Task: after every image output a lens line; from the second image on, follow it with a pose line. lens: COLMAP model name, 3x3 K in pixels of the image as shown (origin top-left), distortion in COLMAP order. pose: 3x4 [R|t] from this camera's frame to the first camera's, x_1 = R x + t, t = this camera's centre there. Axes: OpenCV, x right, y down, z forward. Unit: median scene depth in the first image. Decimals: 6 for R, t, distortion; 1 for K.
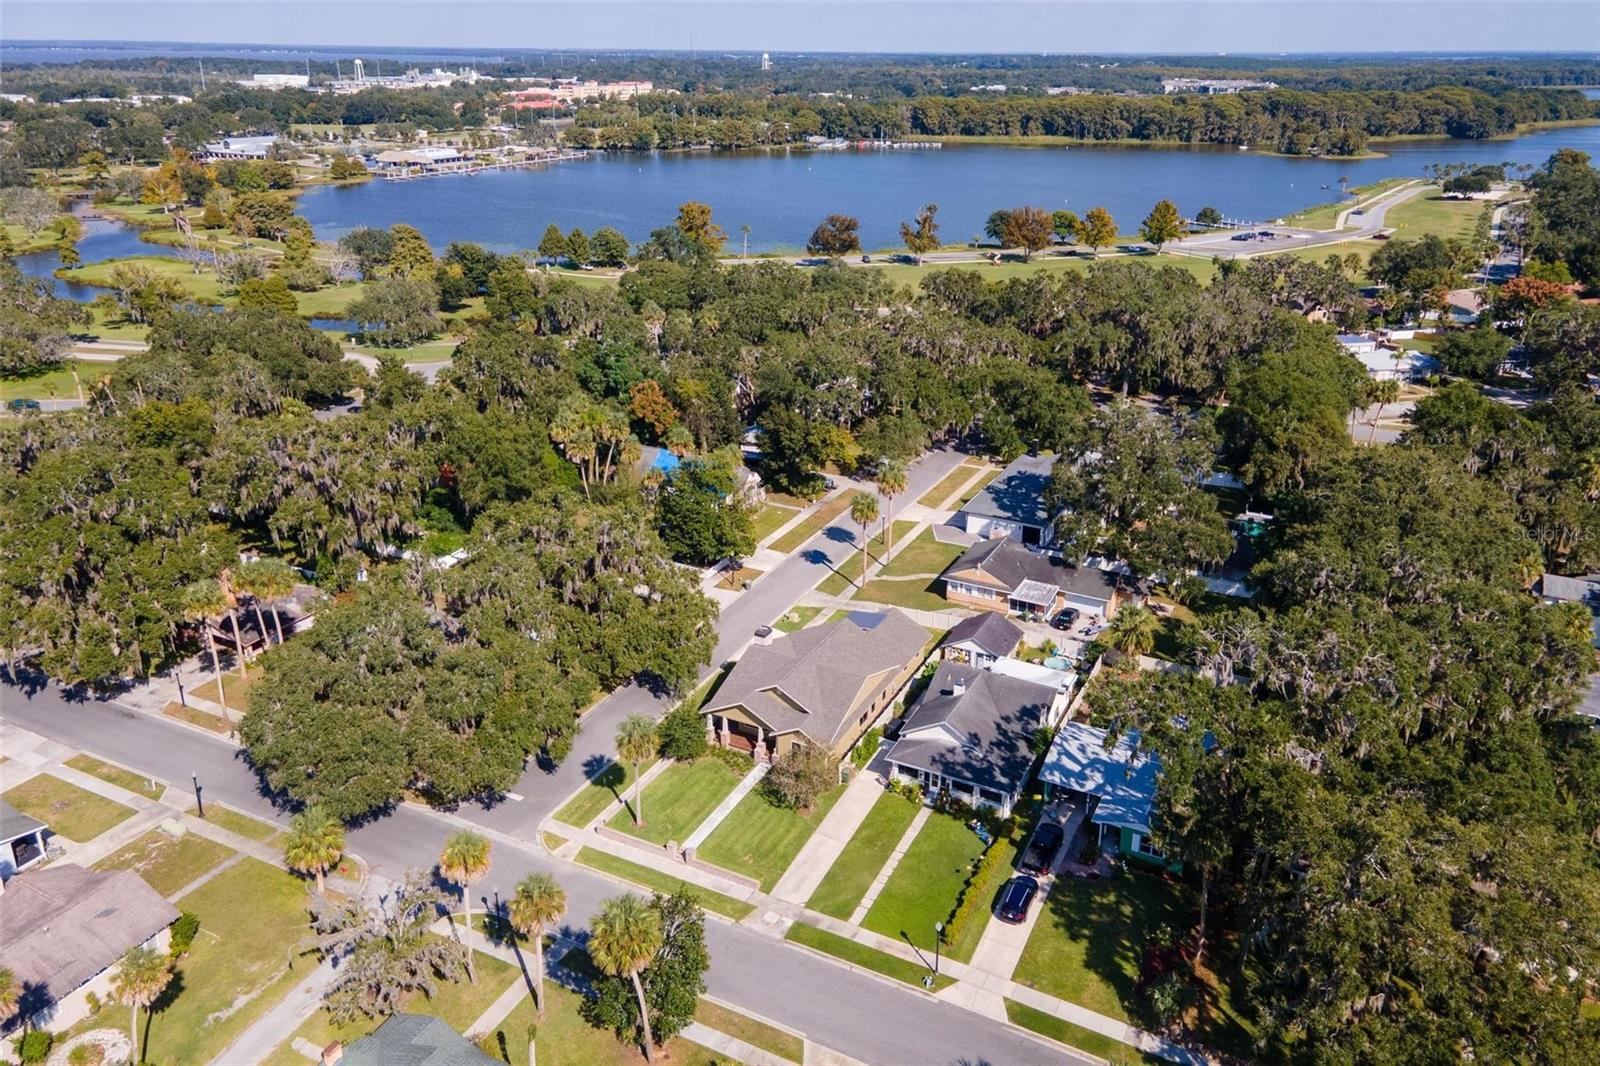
lens RADIAL K [[1095.7, 0, 797.4], [0, 1095.7, 398.4], [0, 0, 1]] dist [-0.053986, 0.044287]
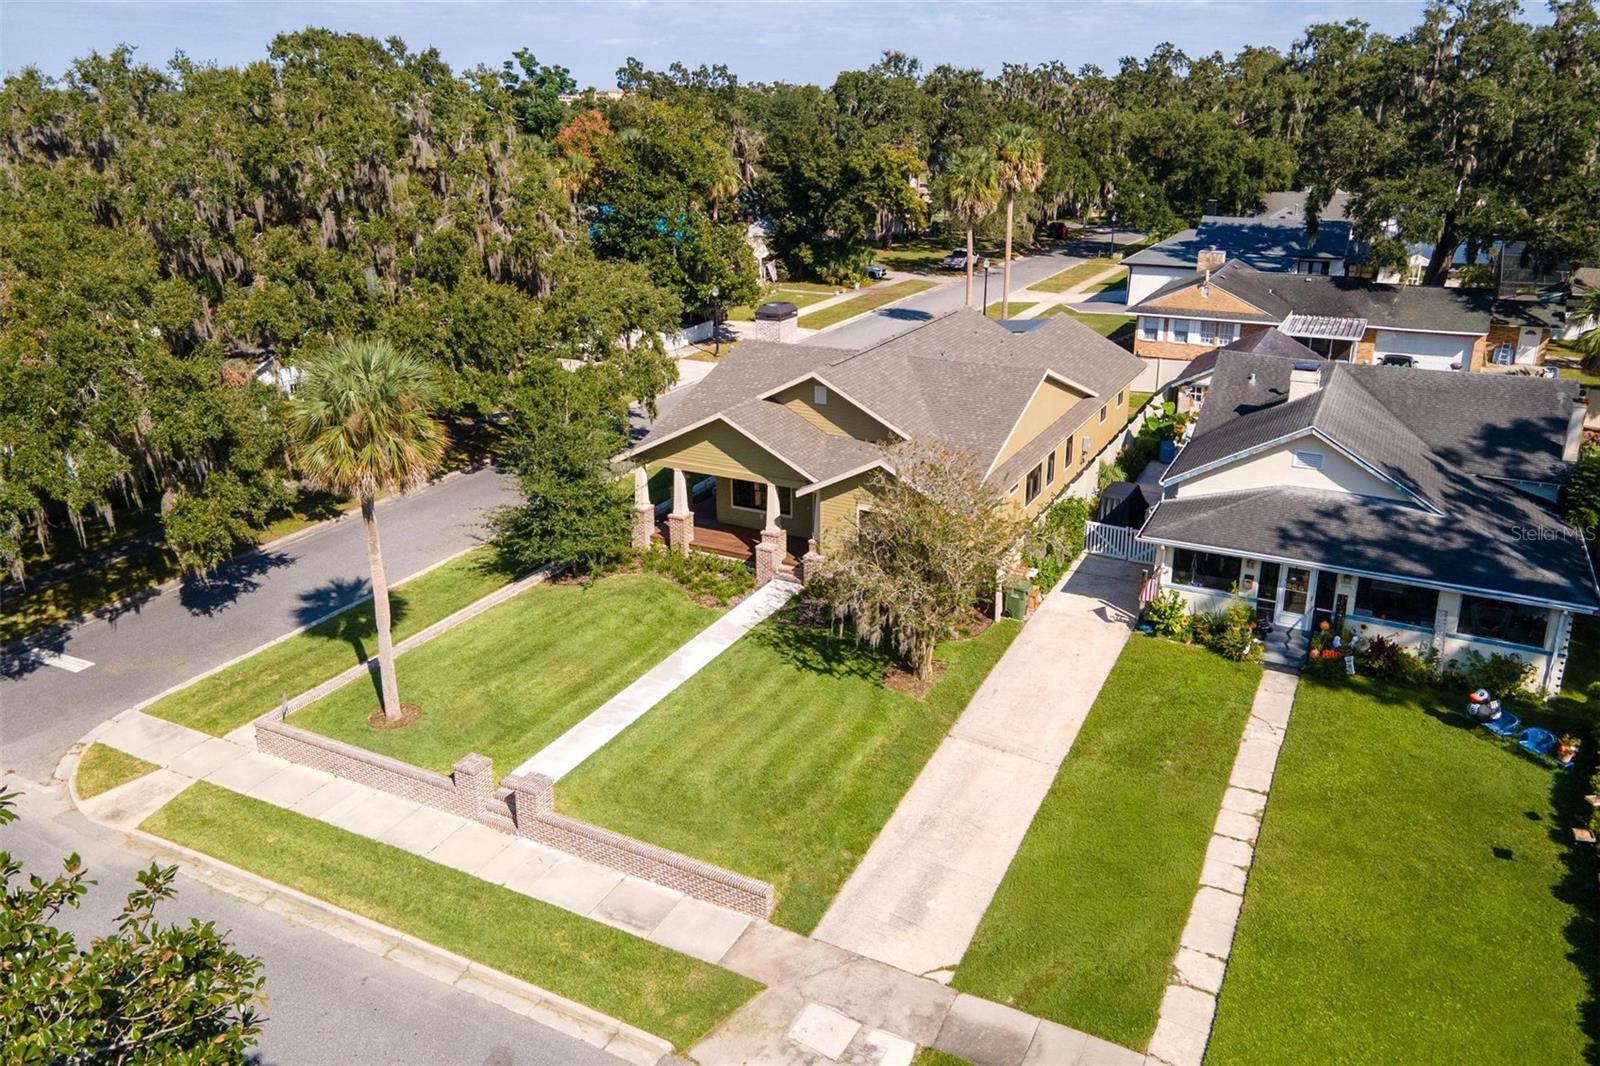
lens RADIAL K [[1132.6, 0, 804.9], [0, 1132.6, 474.9], [0, 0, 1]] dist [0.009880, 0.028730]
pose [[0.999983, -0.005862, -0.000628, -0.022738], [0.005885, 0.998894, 0.046659, 0.284682], [0.000354, -0.046662, 0.998911, 0.625348]]
